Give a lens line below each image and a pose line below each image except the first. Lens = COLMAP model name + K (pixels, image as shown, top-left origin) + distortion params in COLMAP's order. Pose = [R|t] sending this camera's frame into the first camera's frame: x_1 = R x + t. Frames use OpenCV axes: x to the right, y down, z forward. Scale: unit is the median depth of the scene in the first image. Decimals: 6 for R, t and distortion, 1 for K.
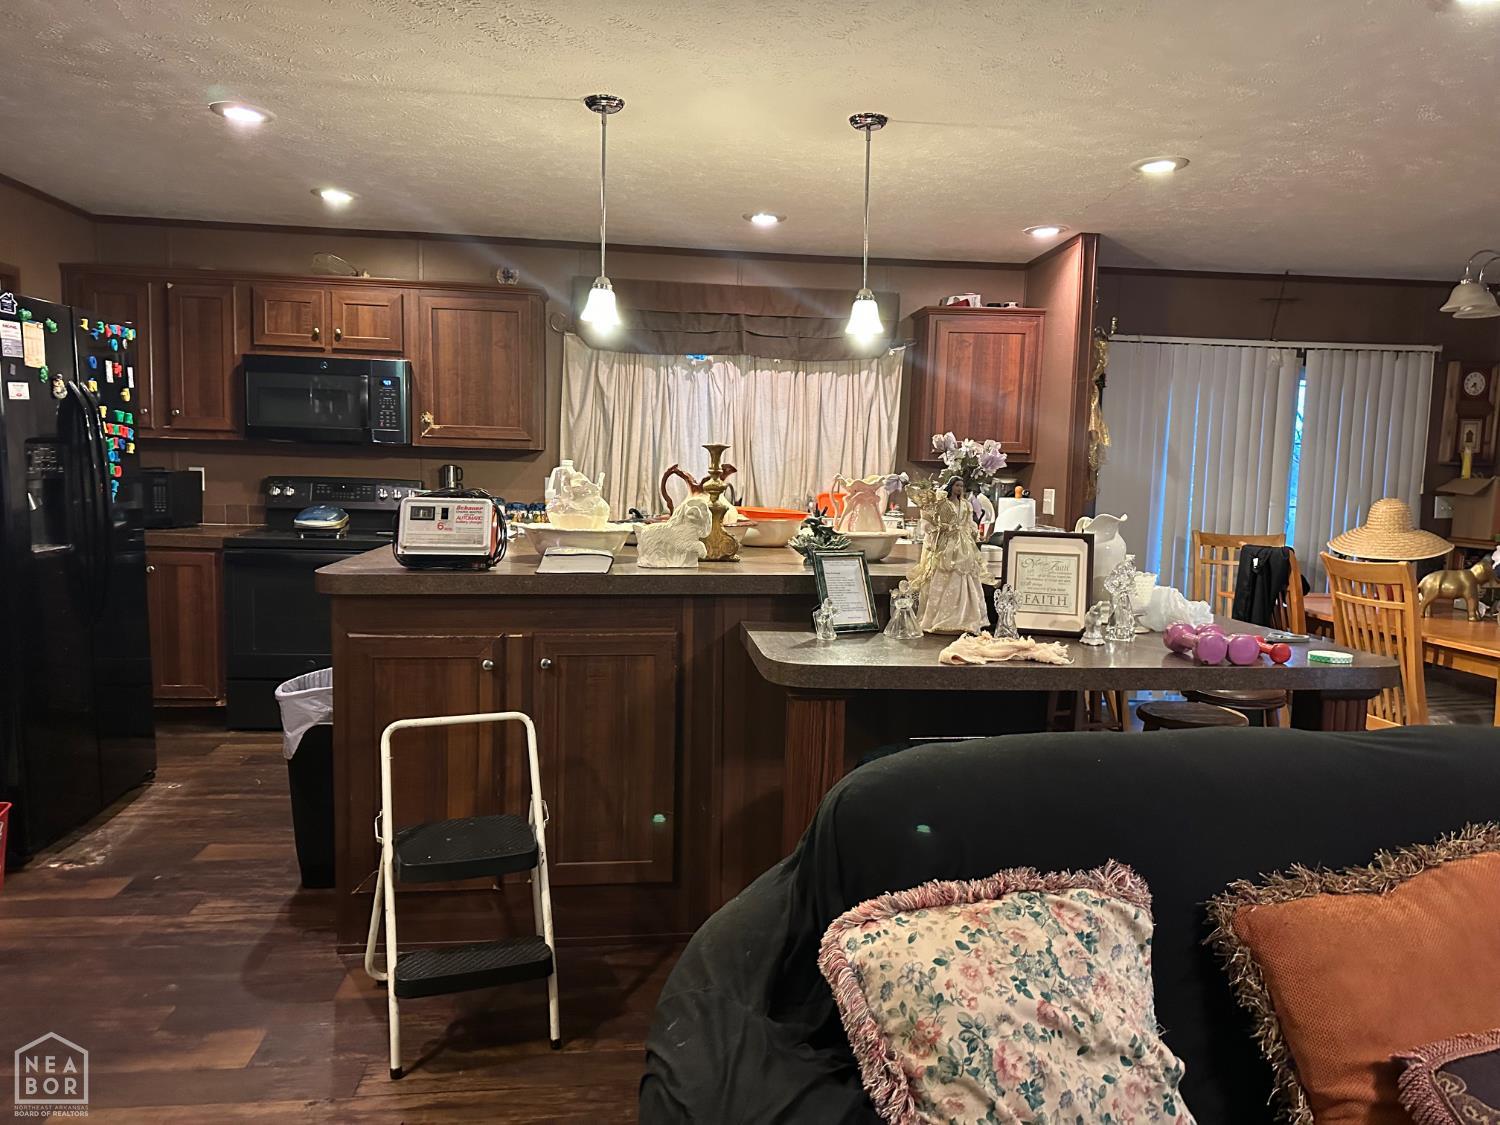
lens RADIAL K [[1069.2, 0, 746.0], [0, 1069.2, 567.2], [0, 0, 1]] dist [0.059616, -0.035565]
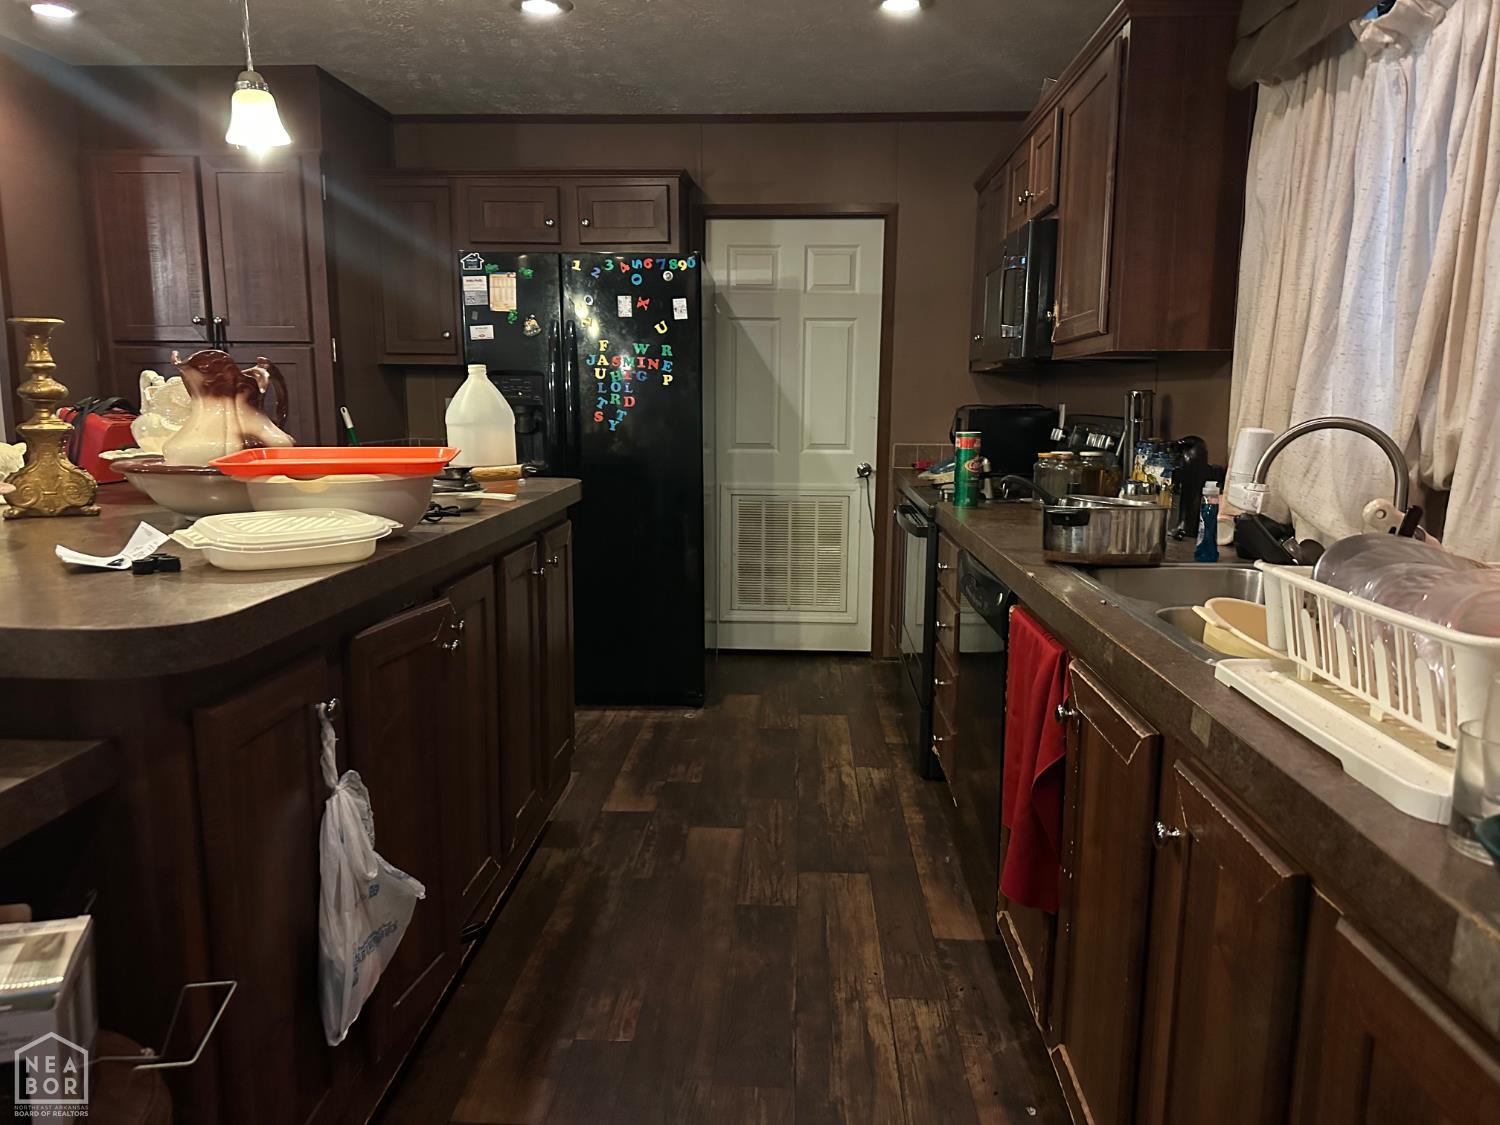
lens RADIAL K [[1069.2, 0, 756.7], [0, 1069.2, 571.9], [0, 0, 1]] dist [0.059616, -0.035565]
pose [[-0.131432, 0.143667, -0.980860, 0.437382], [-0.108639, 0.981396, 0.158302, -0.097516], [0.985354, 0.127365, -0.113379, 1.194109]]
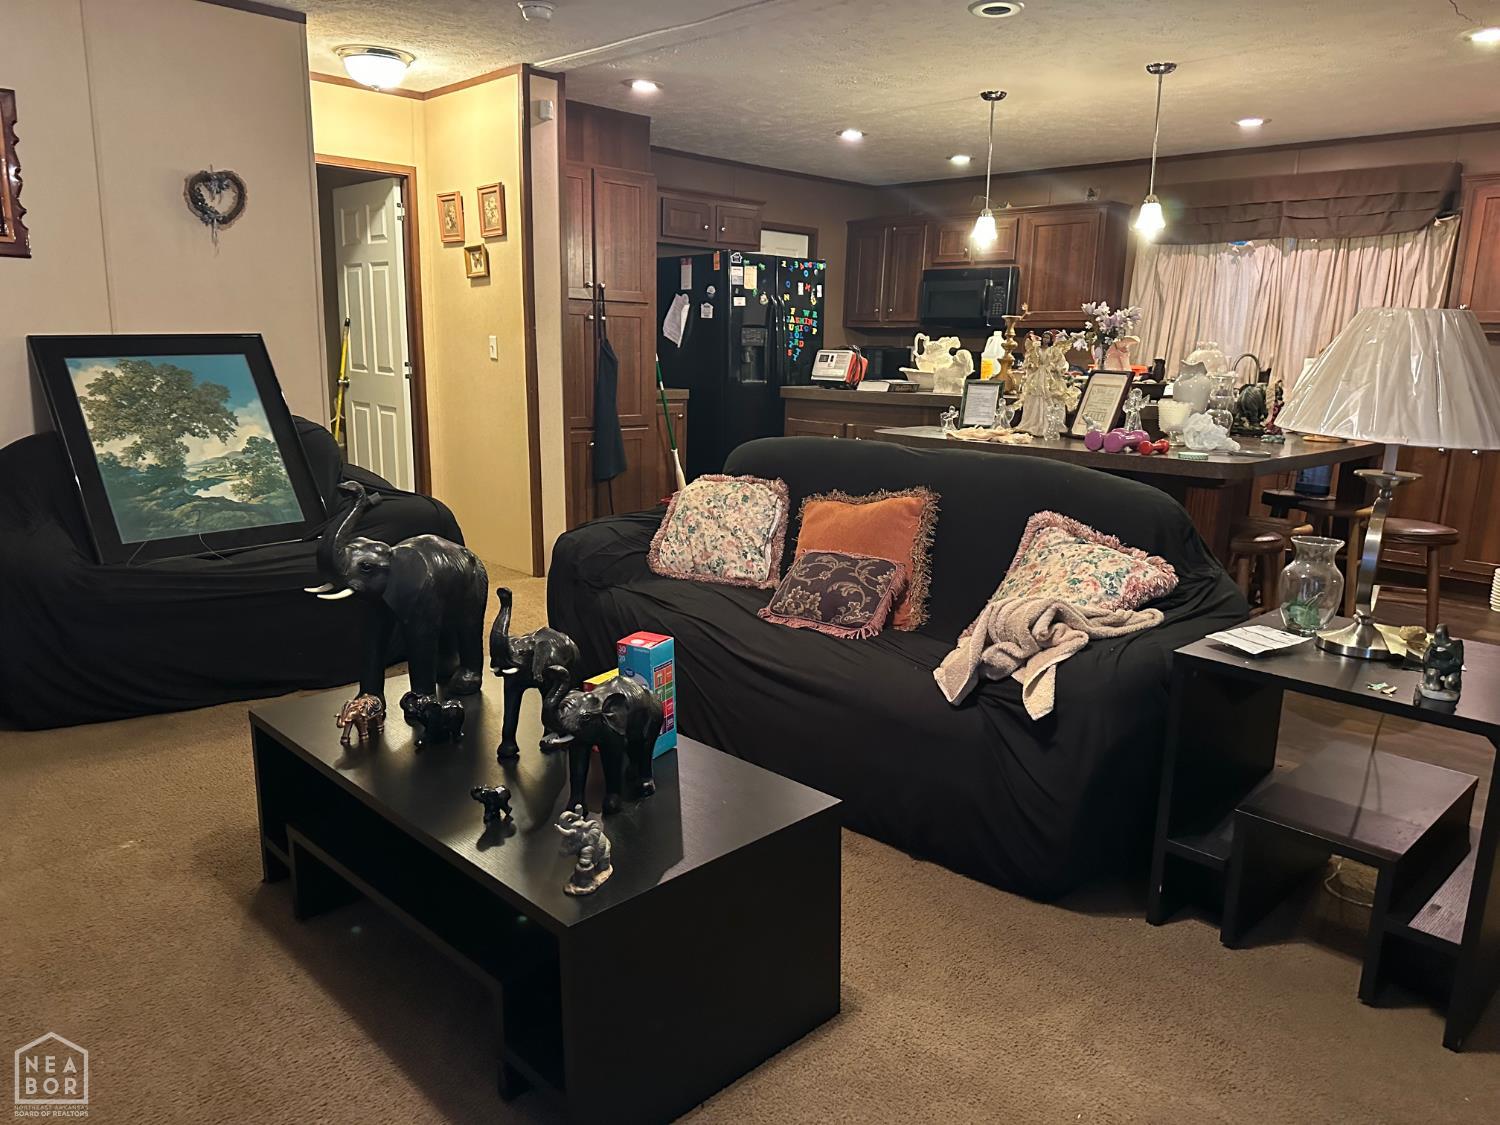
lens RADIAL K [[1069.2, 0, 742.0], [0, 1069.2, 572.7], [0, 0, 1]] dist [0.059616, -0.035565]
pose [[0.623893, 0.157134, -0.765550, 0.775693], [-0.082168, 0.987338, 0.135693, 0.054821], [0.777178, -0.021754, 0.628904, -0.224924]]
